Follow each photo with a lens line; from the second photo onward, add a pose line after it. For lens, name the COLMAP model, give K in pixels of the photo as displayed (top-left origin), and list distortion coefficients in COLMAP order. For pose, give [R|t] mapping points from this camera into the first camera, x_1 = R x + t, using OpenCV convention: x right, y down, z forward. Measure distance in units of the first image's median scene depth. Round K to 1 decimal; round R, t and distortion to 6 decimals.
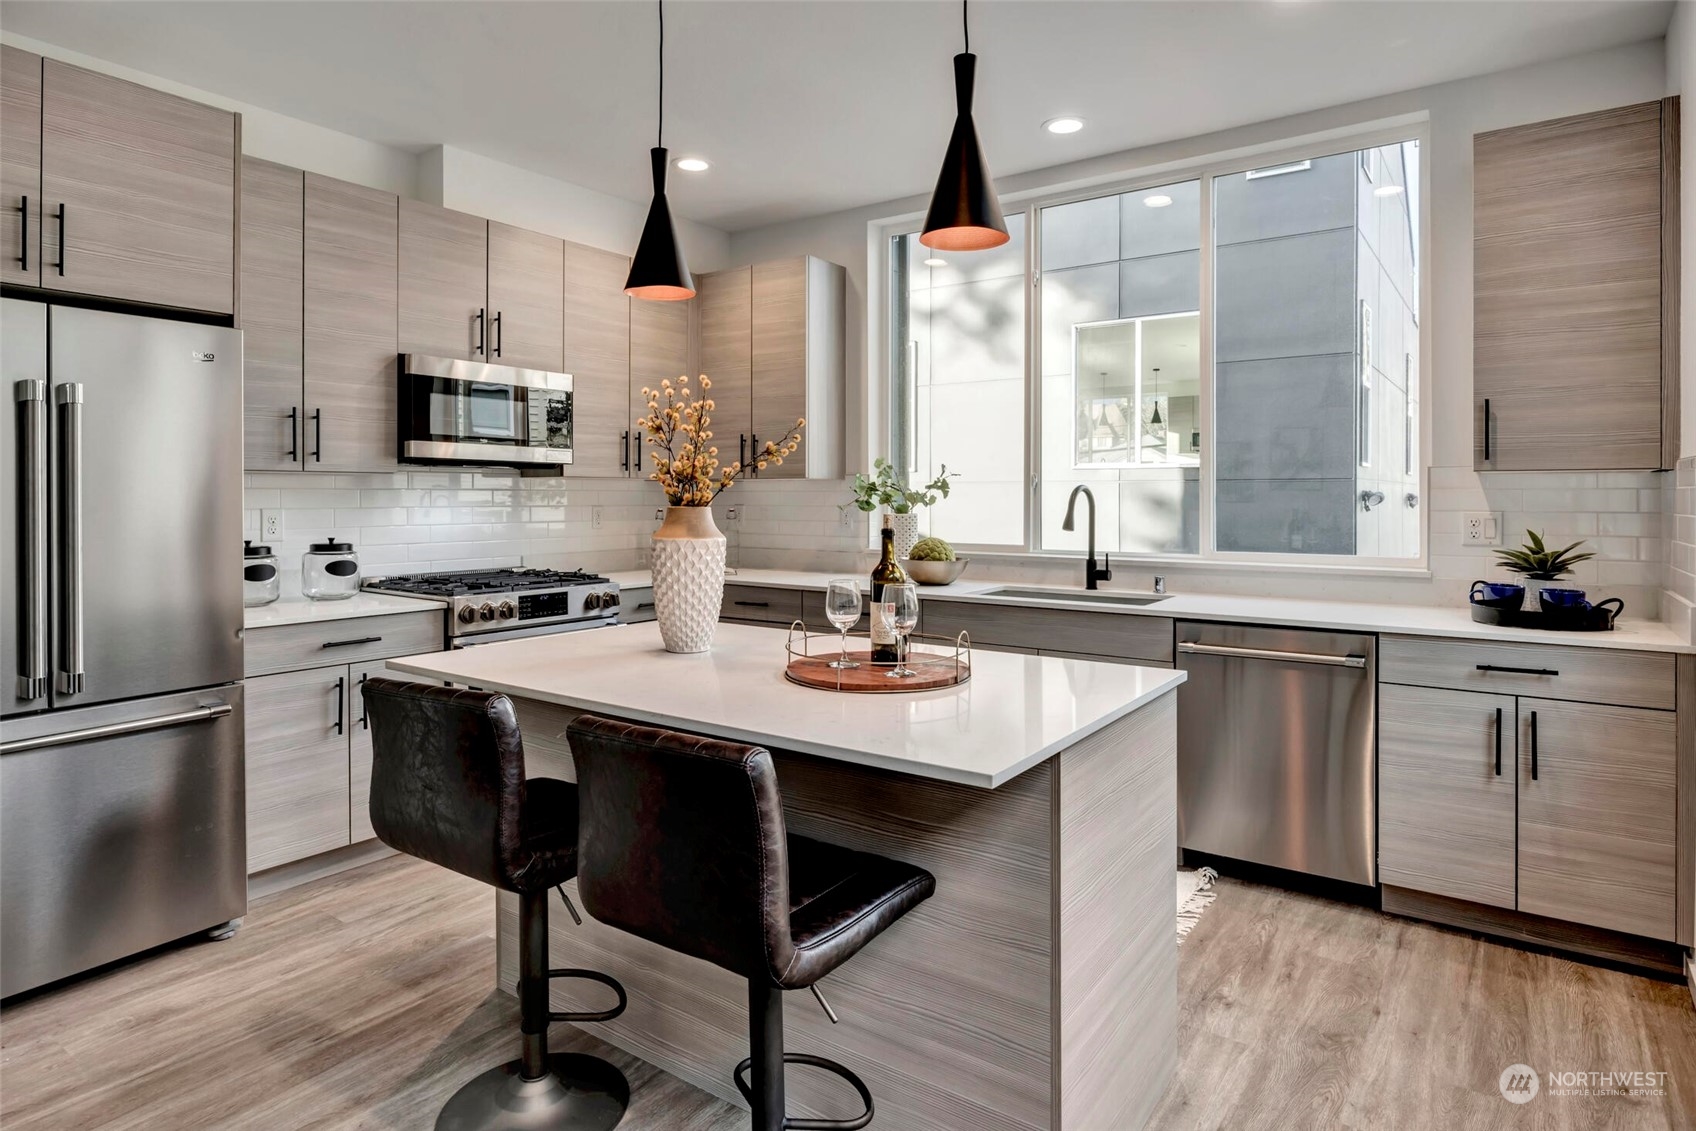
lens RADIAL K [[956.4, 0, 845.9], [0, 956.4, 489.1], [0, 0, 1]] dist [-0.003870, -0.001909]
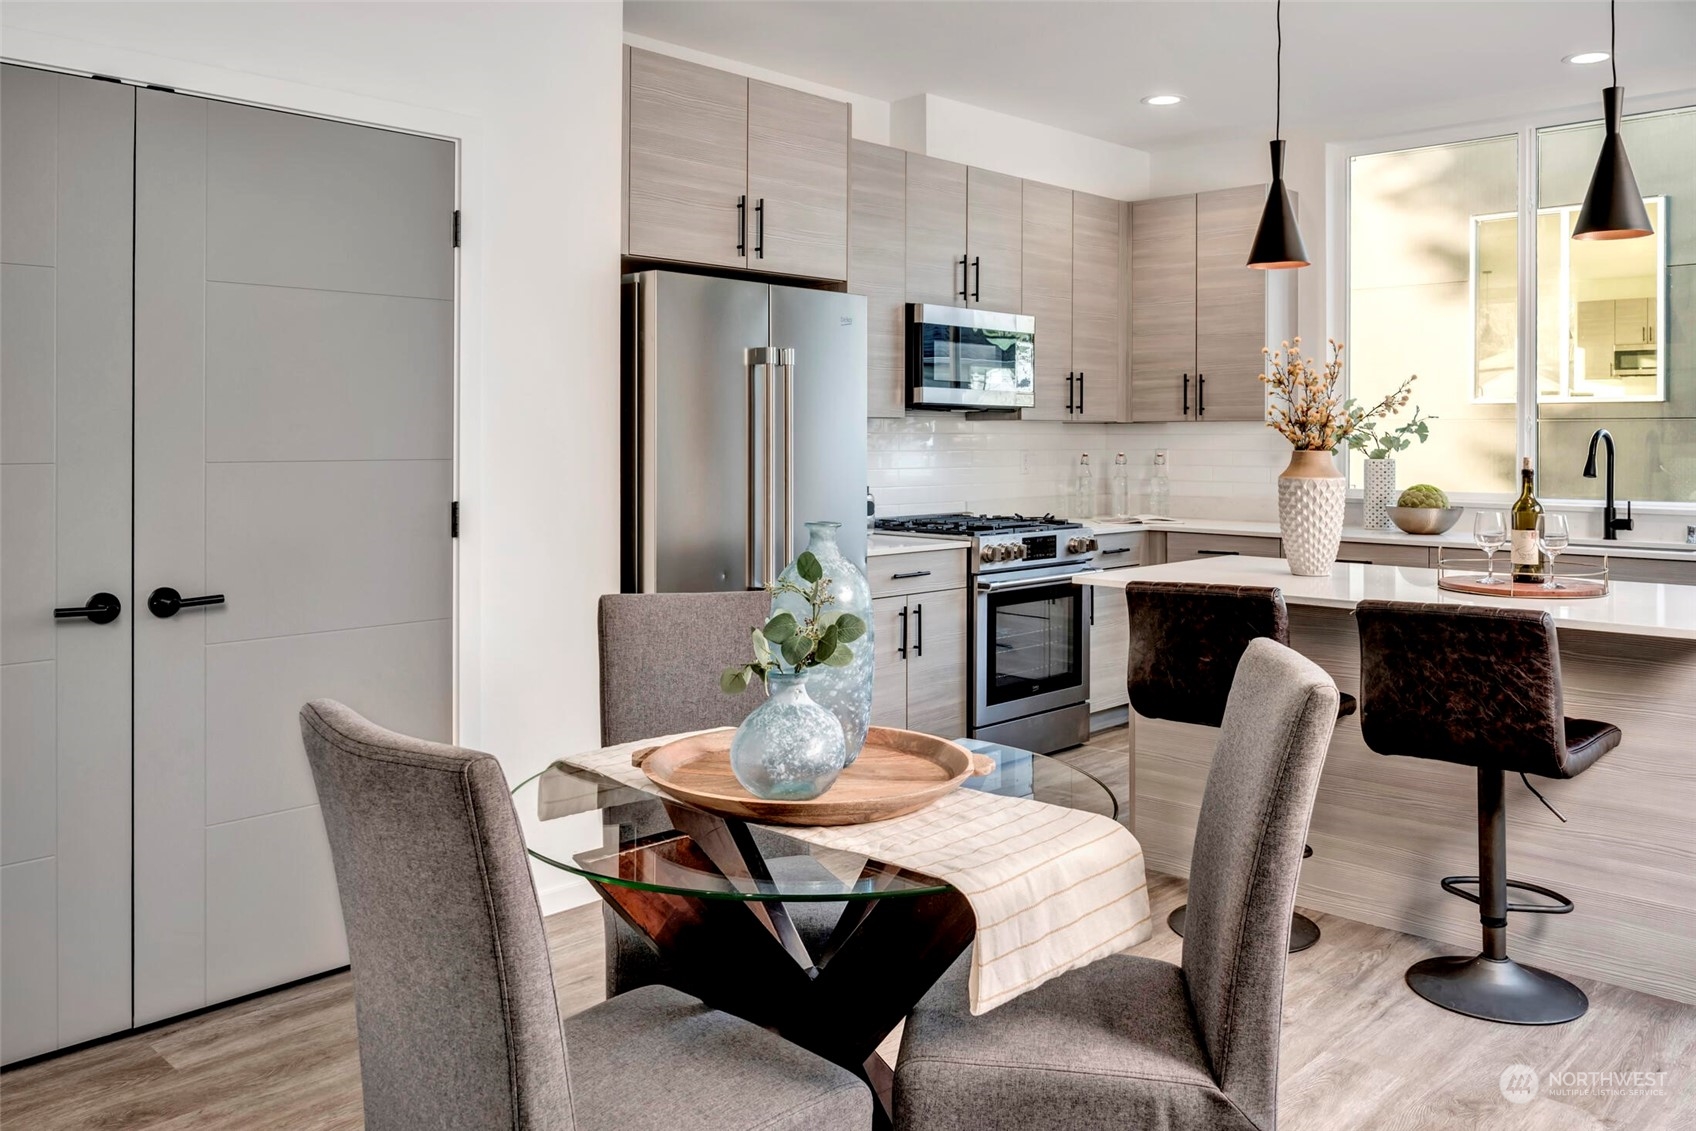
lens RADIAL K [[1354.6, 0, 847.0], [0, 1354.6, 424.7], [0, 0, 1]] dist [0.001158, 0.005254]
pose [[0.990040, -0.000656, -0.140788, -0.312393], [0.000413, 0.999998, -0.001751, -0.006668], [0.140789, 0.001676, 0.990038, -0.449584]]
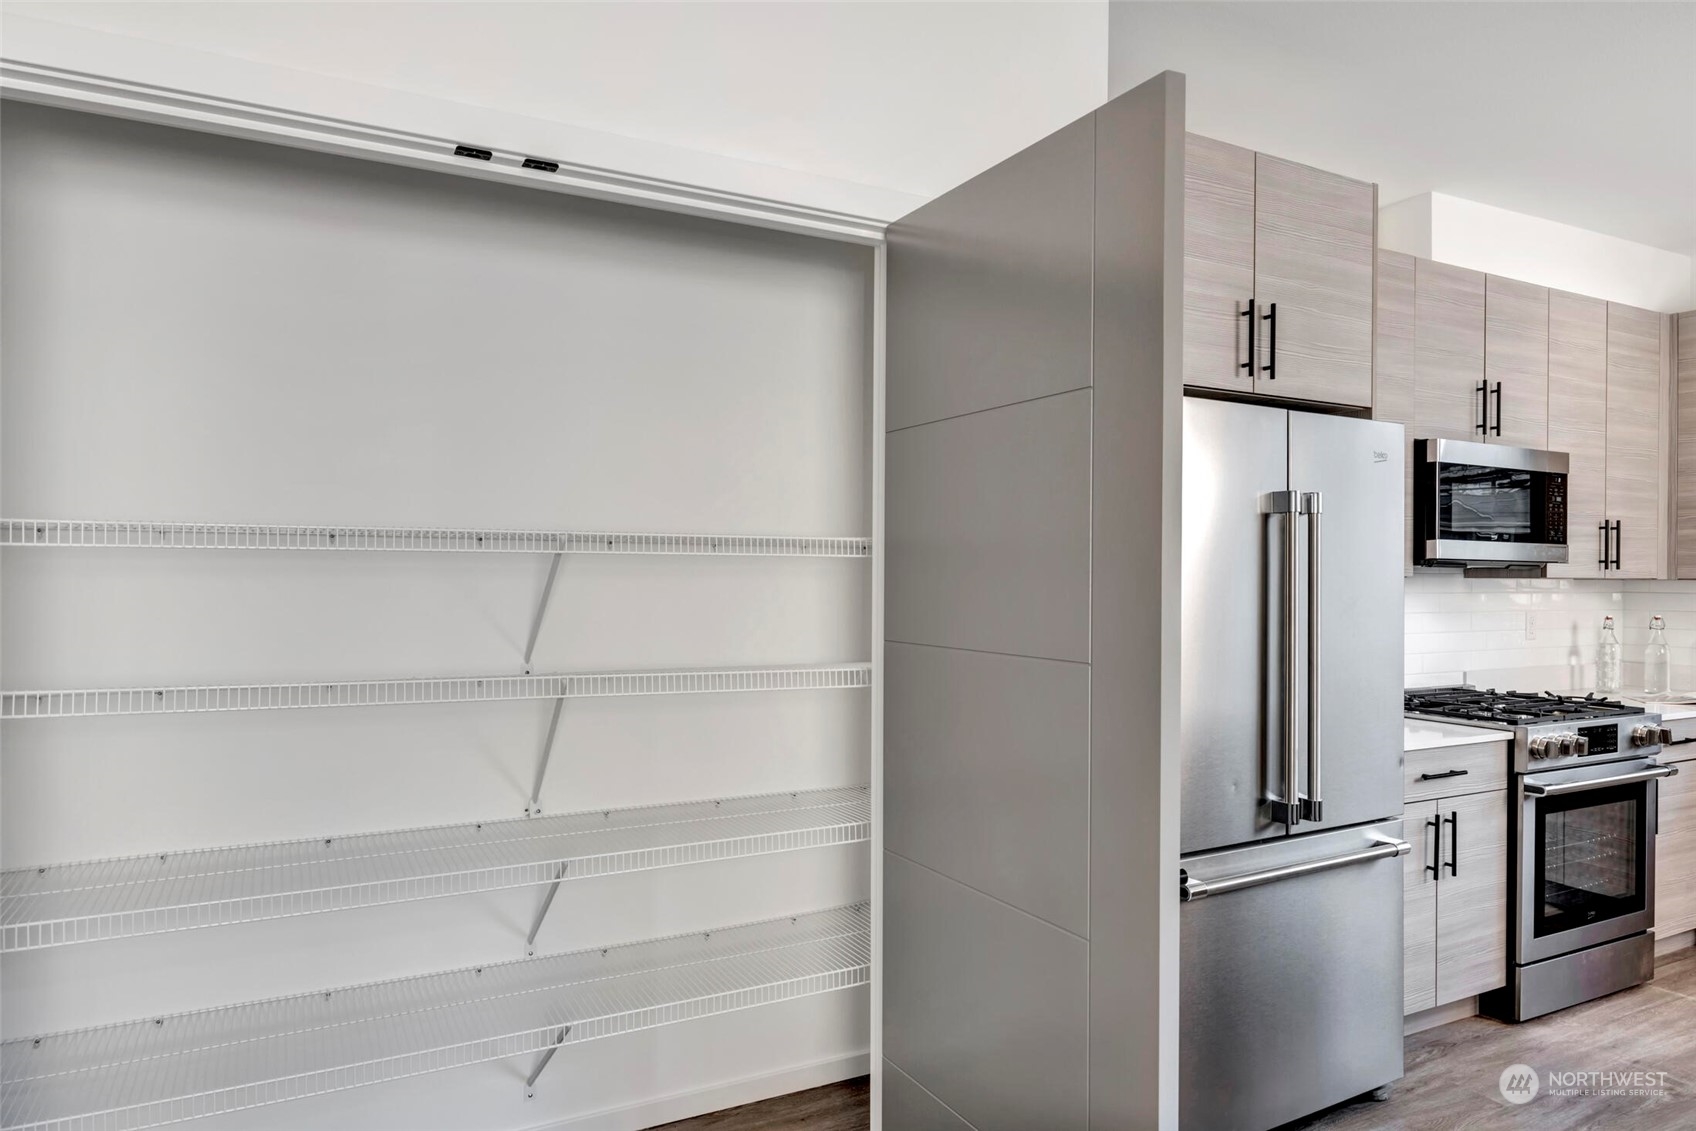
lens RADIAL K [[1091.9, 0, 848.0], [0, 1091.9, 565.5], [0, 0, 1]] dist [-0.003528, -0.000747]
pose [[0.898908, 0.002223, -0.438131, -0.478362], [-0.003390, 0.999992, -0.001883, -0.022280], [0.438124, 0.003178, 0.898909, -0.109881]]
